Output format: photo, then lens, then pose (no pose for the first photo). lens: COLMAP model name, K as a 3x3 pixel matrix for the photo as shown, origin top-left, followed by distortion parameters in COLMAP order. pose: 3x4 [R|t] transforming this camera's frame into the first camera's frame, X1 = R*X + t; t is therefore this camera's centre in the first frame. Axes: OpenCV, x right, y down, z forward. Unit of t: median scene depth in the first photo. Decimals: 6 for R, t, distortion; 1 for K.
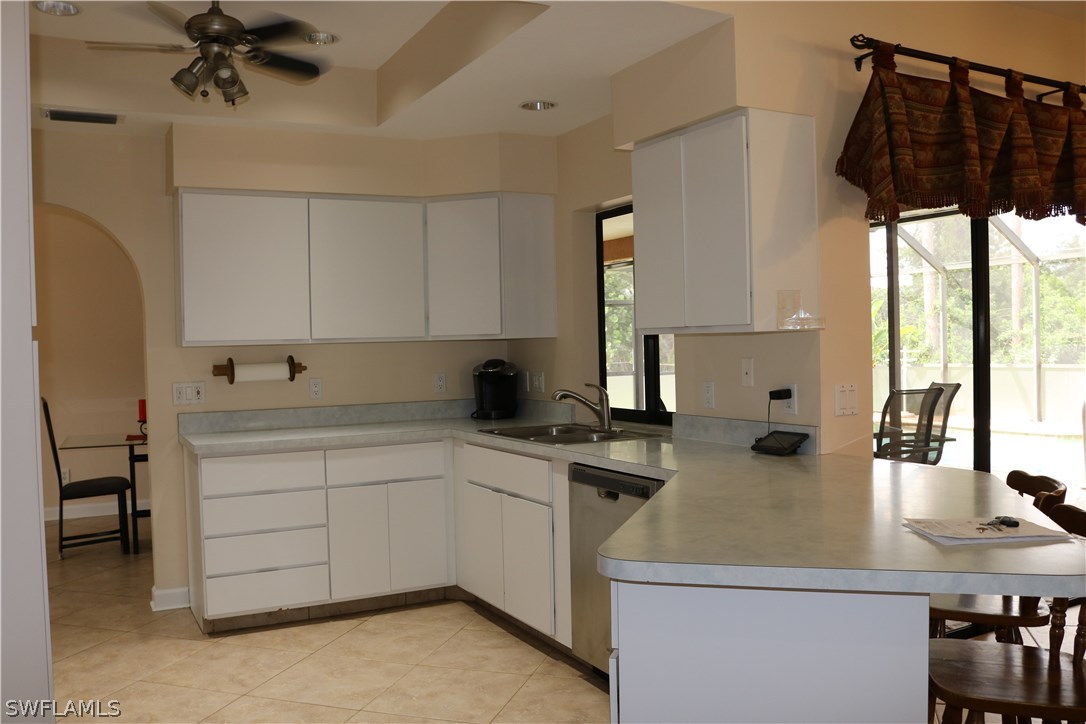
lens RADIAL K [[901.9, 0, 539.1], [0, 901.9, 363.2], [0, 0, 1]] dist [-0.118072, 0.054043]
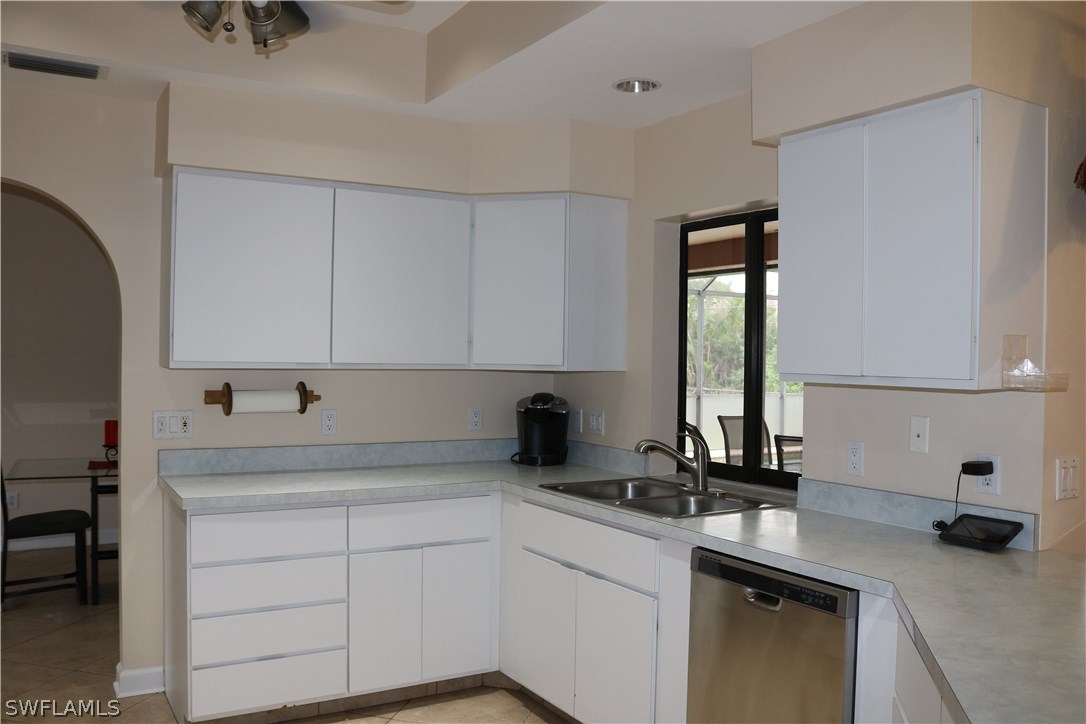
lens RADIAL K [[901.9, 0, 552.8], [0, 901.9, 366.1], [0, 0, 1]] dist [-0.118072, 0.054043]
pose [[0.997937, 0.037861, 0.051854, -0.103329], [-0.037148, 0.999202, -0.014648, -0.021066], [-0.052367, 0.012692, 0.998547, 0.198750]]
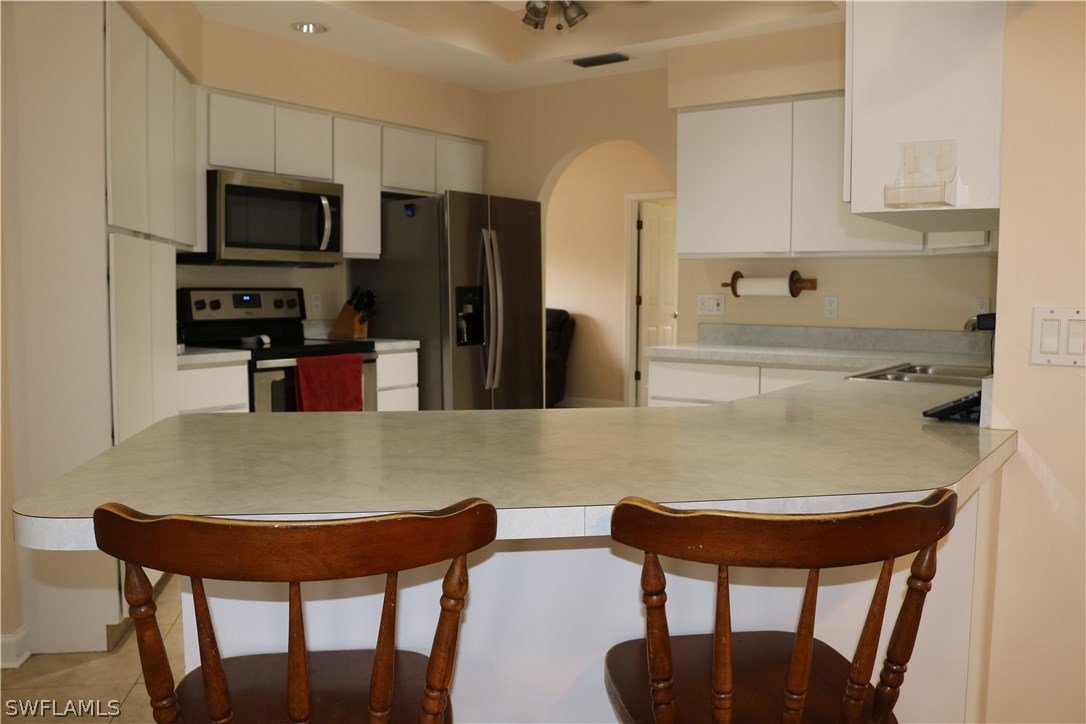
lens RADIAL K [[901.9, 0, 544.5], [0, 901.9, 361.5], [0, 0, 1]] dist [-0.118072, 0.054043]
pose [[0.461171, 0.095023, -0.882208, 0.492084], [-0.037807, 0.995451, 0.087457, 0.016208], [0.886505, -0.006979, 0.462666, 0.352052]]
